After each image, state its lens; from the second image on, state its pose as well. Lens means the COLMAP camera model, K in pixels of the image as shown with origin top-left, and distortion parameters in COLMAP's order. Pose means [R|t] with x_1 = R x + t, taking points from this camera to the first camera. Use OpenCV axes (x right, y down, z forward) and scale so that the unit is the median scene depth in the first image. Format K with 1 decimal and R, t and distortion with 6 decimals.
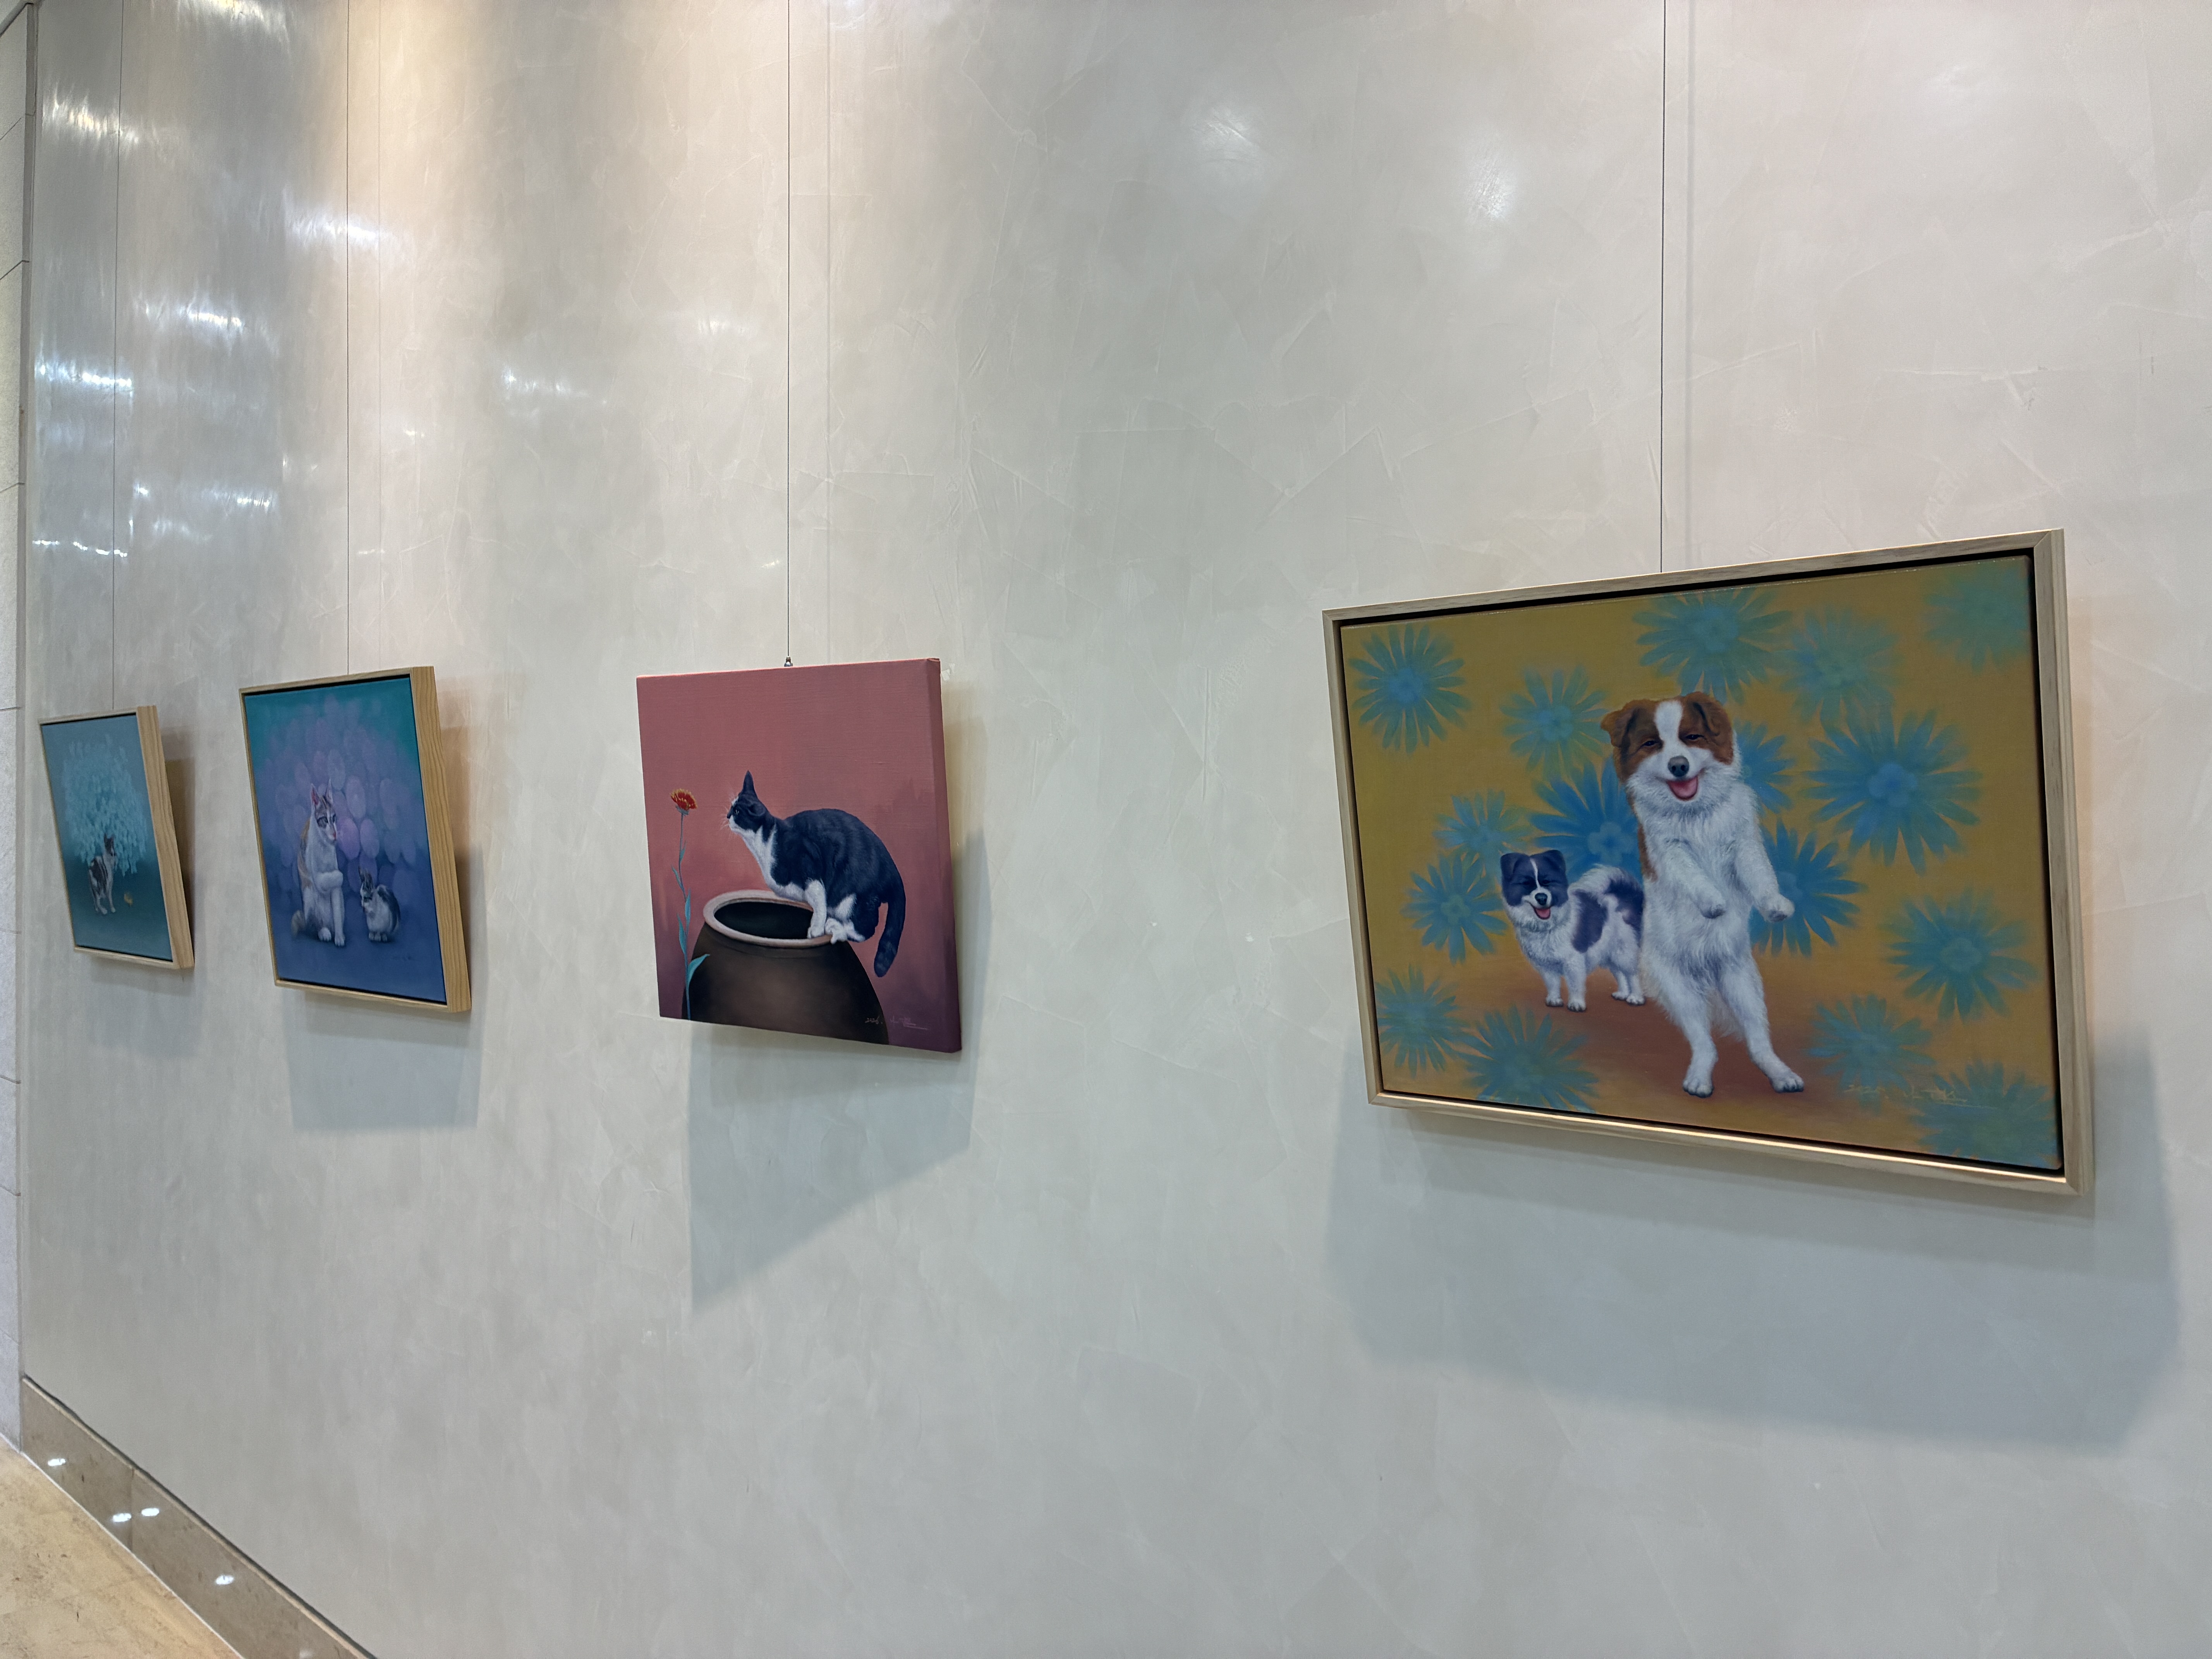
lens RADIAL K [[1694.1, 0, 1105.8], [0, 1694.1, 770.5], [0, 0, 1]] dist [0.041262, -0.059614]
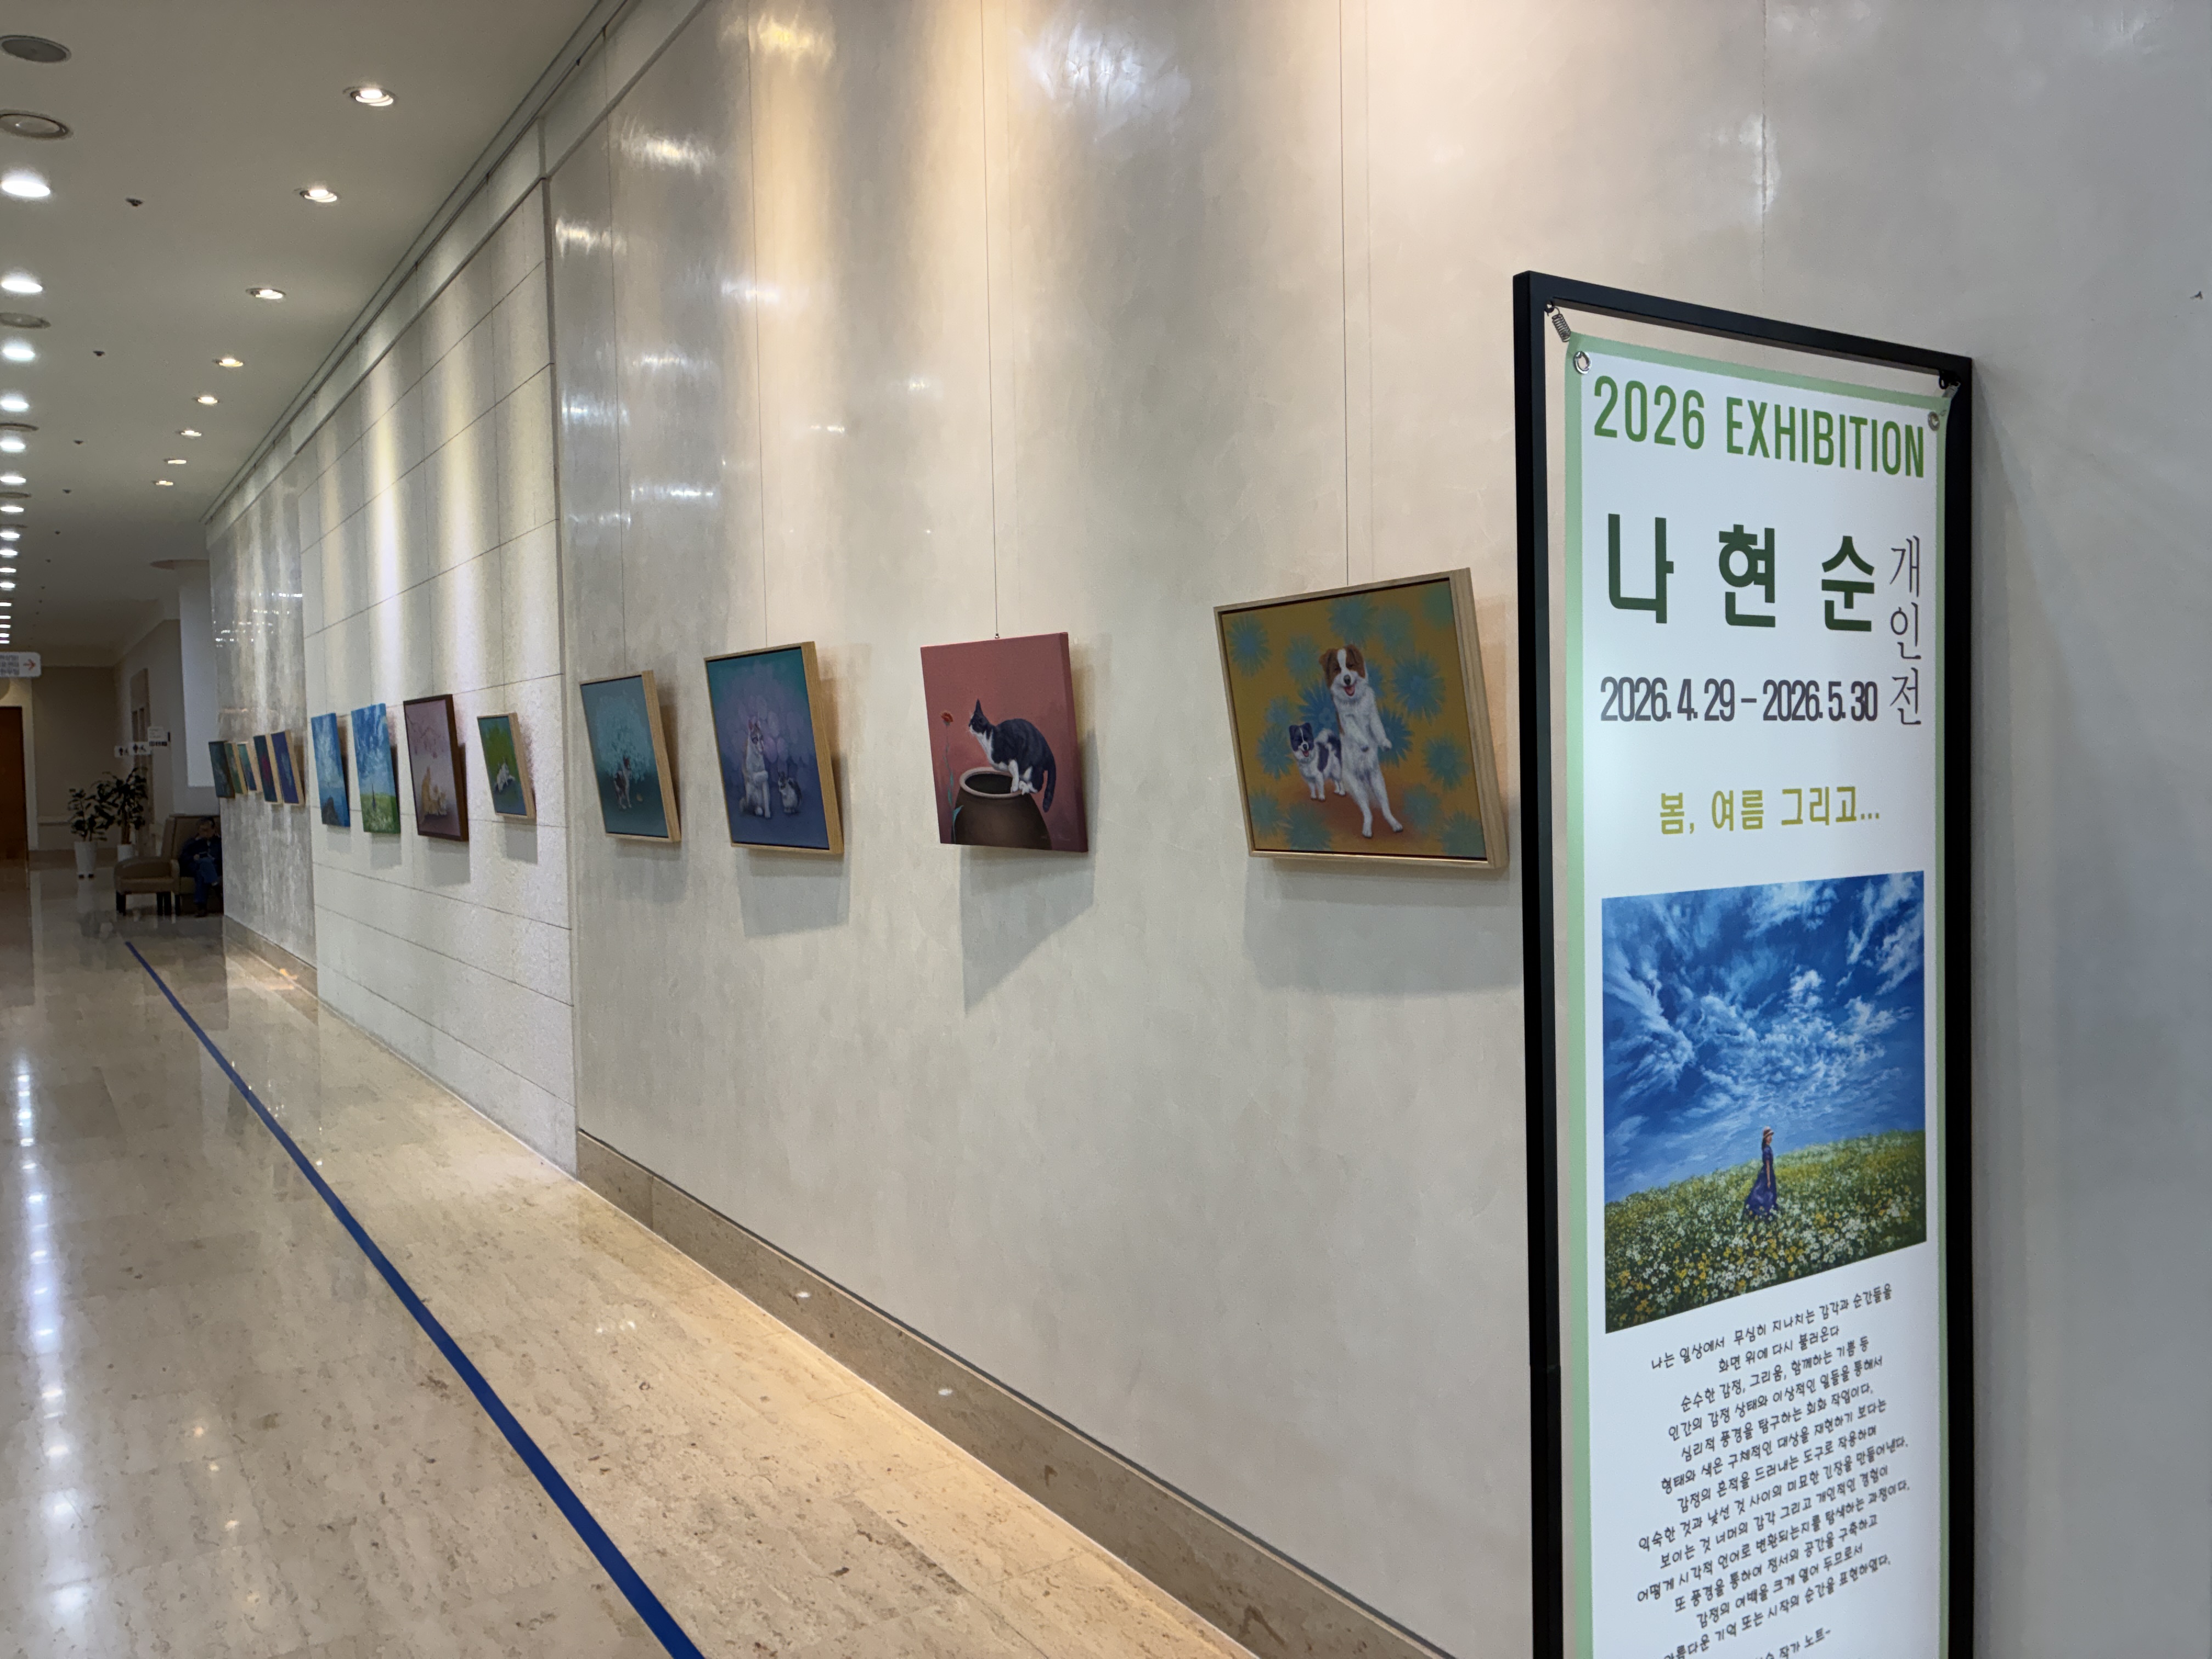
lens RADIAL K [[1694.1, 0, 1105.8], [0, 1694.1, 770.5], [0, 0, 1]] dist [0.041262, -0.059614]
pose [[0.973524, -0.017750, -0.227893, 0.311883], [0.026139, 0.999085, 0.033844, 0.018438], [0.227084, -0.038904, 0.973098, -0.664931]]
